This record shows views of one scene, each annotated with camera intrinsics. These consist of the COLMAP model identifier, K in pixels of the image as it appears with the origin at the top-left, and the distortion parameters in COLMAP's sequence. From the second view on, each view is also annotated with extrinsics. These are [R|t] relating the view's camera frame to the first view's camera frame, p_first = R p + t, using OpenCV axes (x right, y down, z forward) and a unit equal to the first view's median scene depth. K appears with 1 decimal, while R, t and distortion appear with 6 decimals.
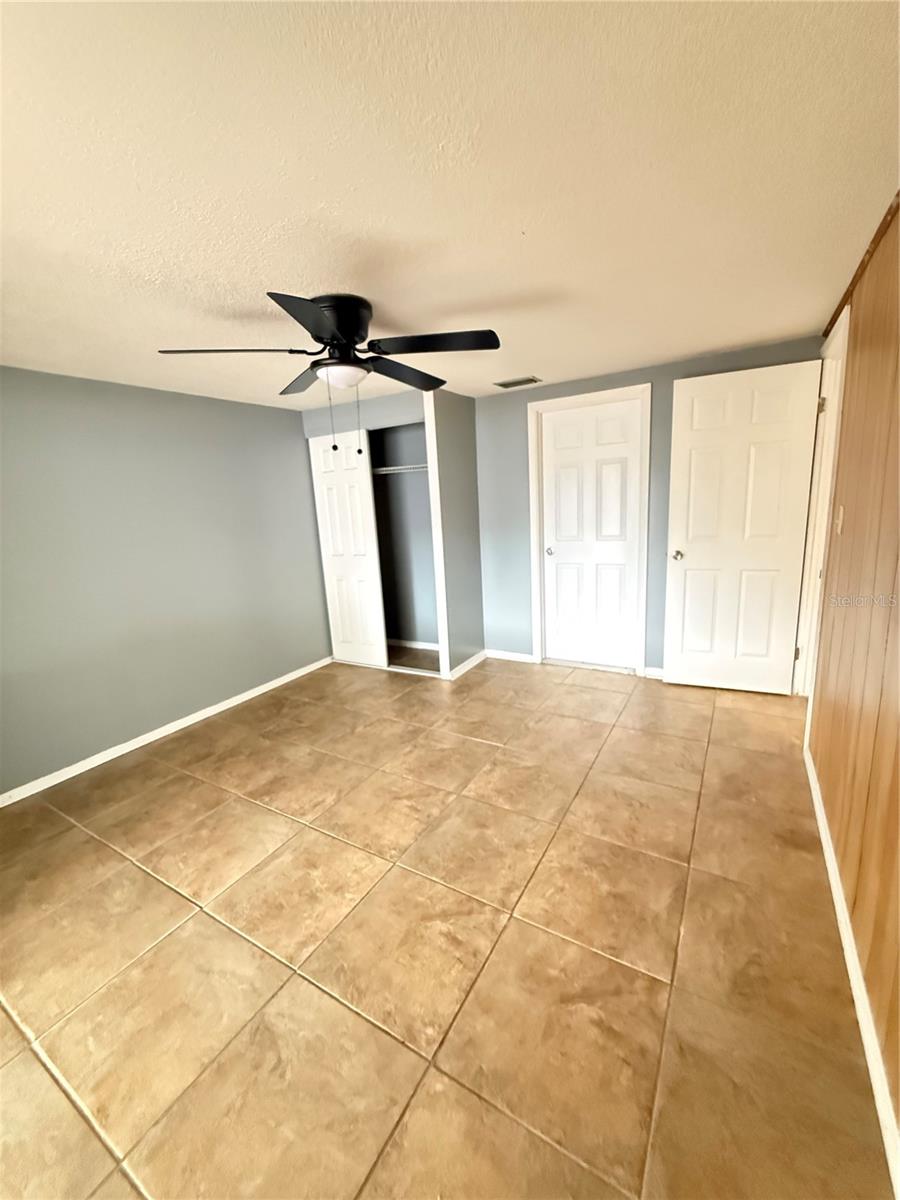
lens RADIAL K [[481.6, 0, 451.4], [0, 481.6, 597.4], [0, 0, 1]] dist [-0.001233, 0.000034]
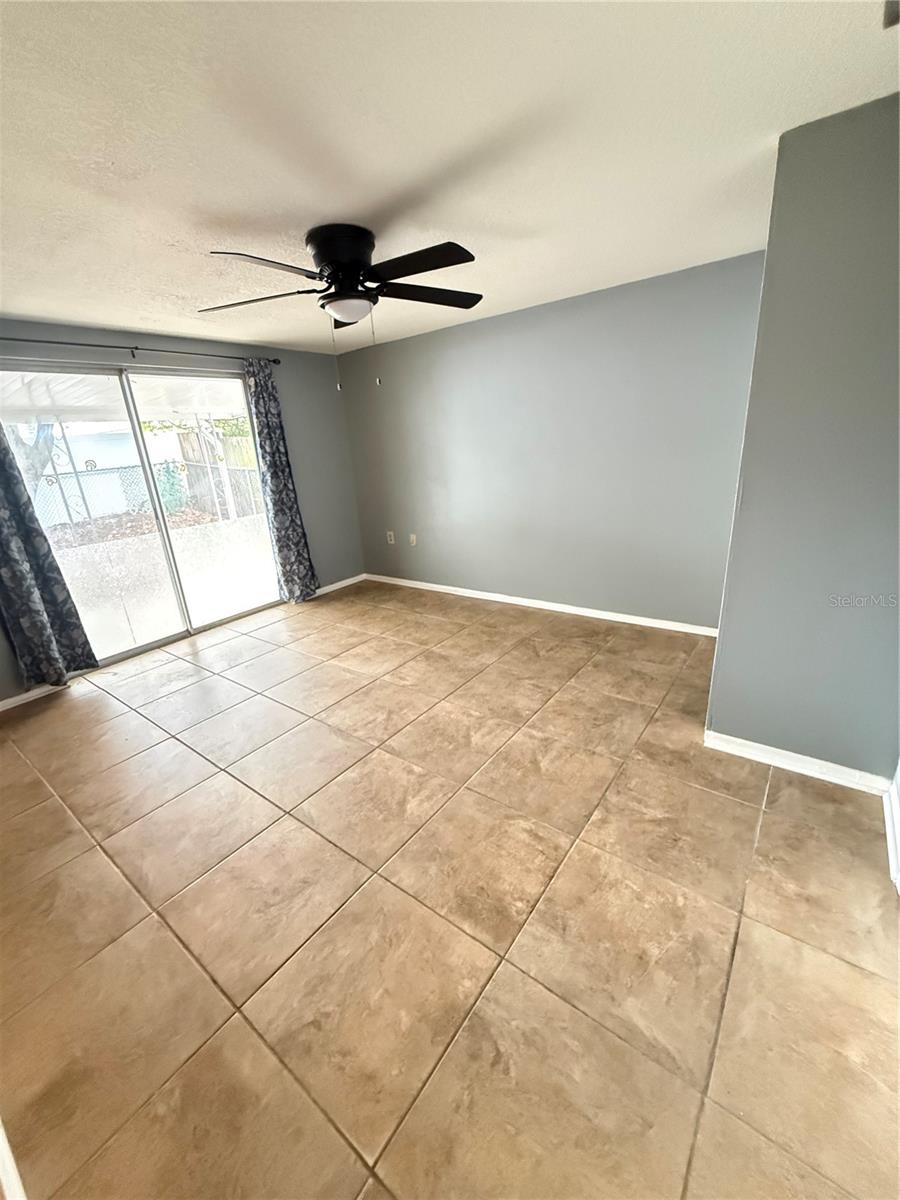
lens RADIAL K [[481.6, 0, 451.4], [0, 481.6, 597.4], [0, 0, 1]] dist [-0.001233, 0.000034]
pose [[-0.099267, 0.379685, -0.919775, 0.688213], [-0.126478, 0.912028, 0.390138, -0.240039], [0.986990, 0.155059, -0.042512, 0.994101]]
